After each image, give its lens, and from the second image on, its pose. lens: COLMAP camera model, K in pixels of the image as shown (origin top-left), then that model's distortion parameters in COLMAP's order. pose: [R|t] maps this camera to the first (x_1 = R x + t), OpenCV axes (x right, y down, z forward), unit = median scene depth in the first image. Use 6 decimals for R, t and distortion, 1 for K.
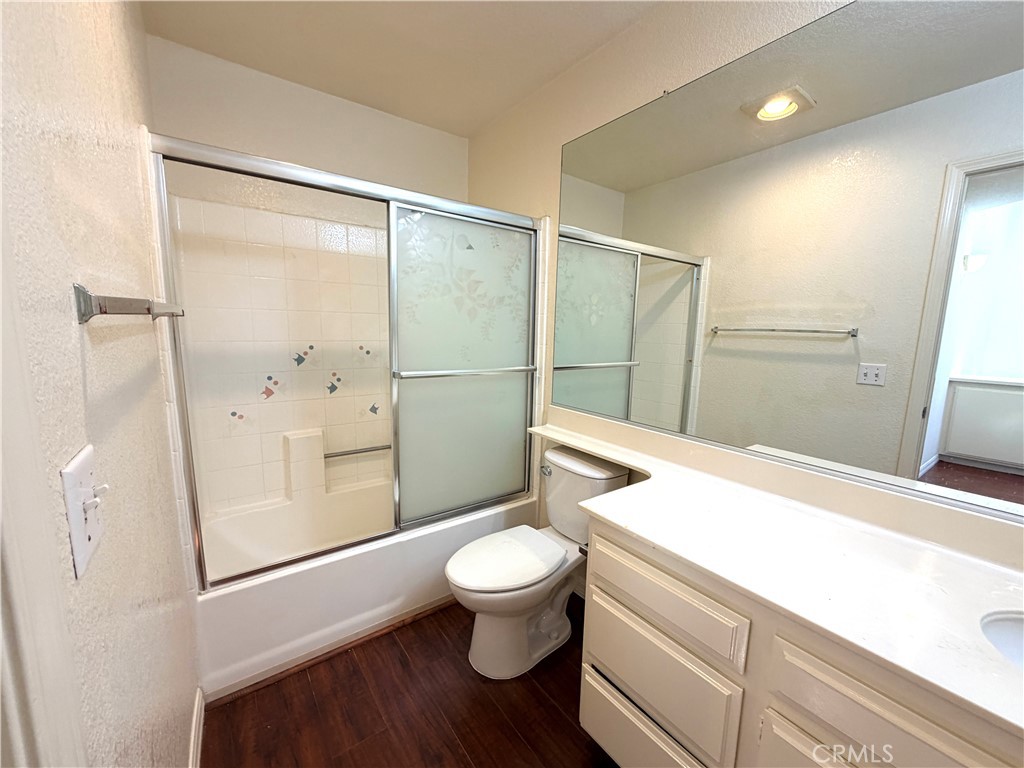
lens RADIAL K [[407.7, 0, 512.4], [0, 407.7, 384.3], [0, 0, 1]] dist [0.002955, 0.000286]
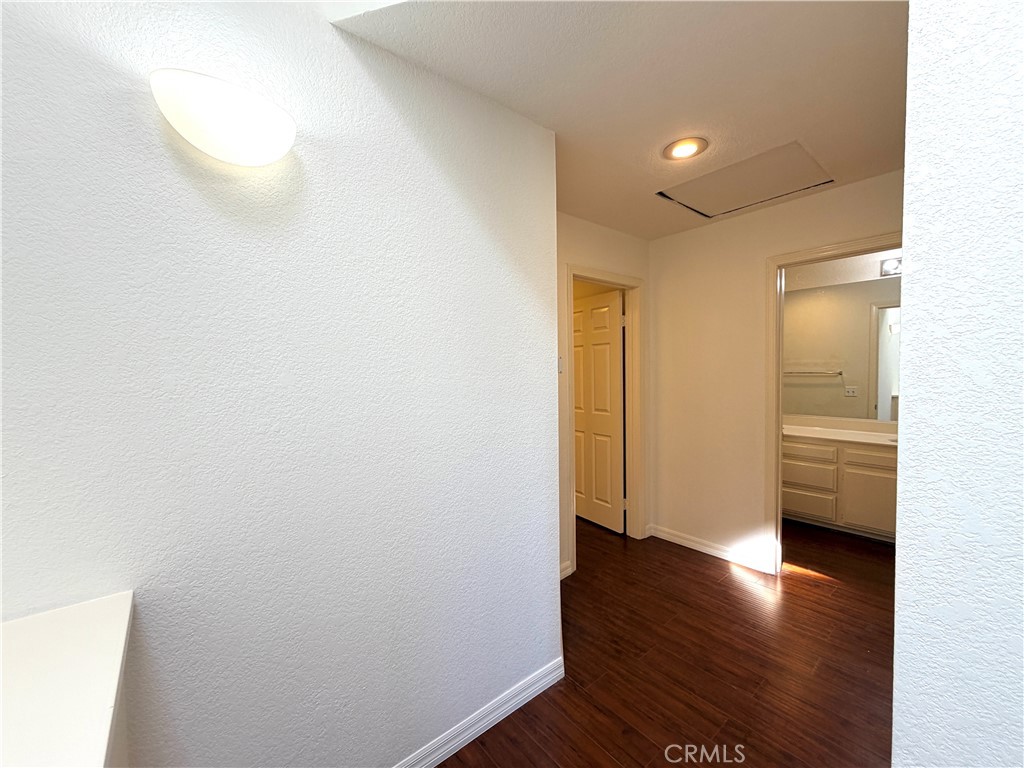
lens RADIAL K [[407.7, 0, 511.0], [0, 407.7, 386.4], [0, 0, 1]] dist [0.002955, 0.000286]
pose [[0.997683, -0.027801, 0.062097, -1.063548], [0.034502, 0.993378, -0.109586, 0.124011], [-0.058639, 0.111475, 0.992036, -1.058598]]
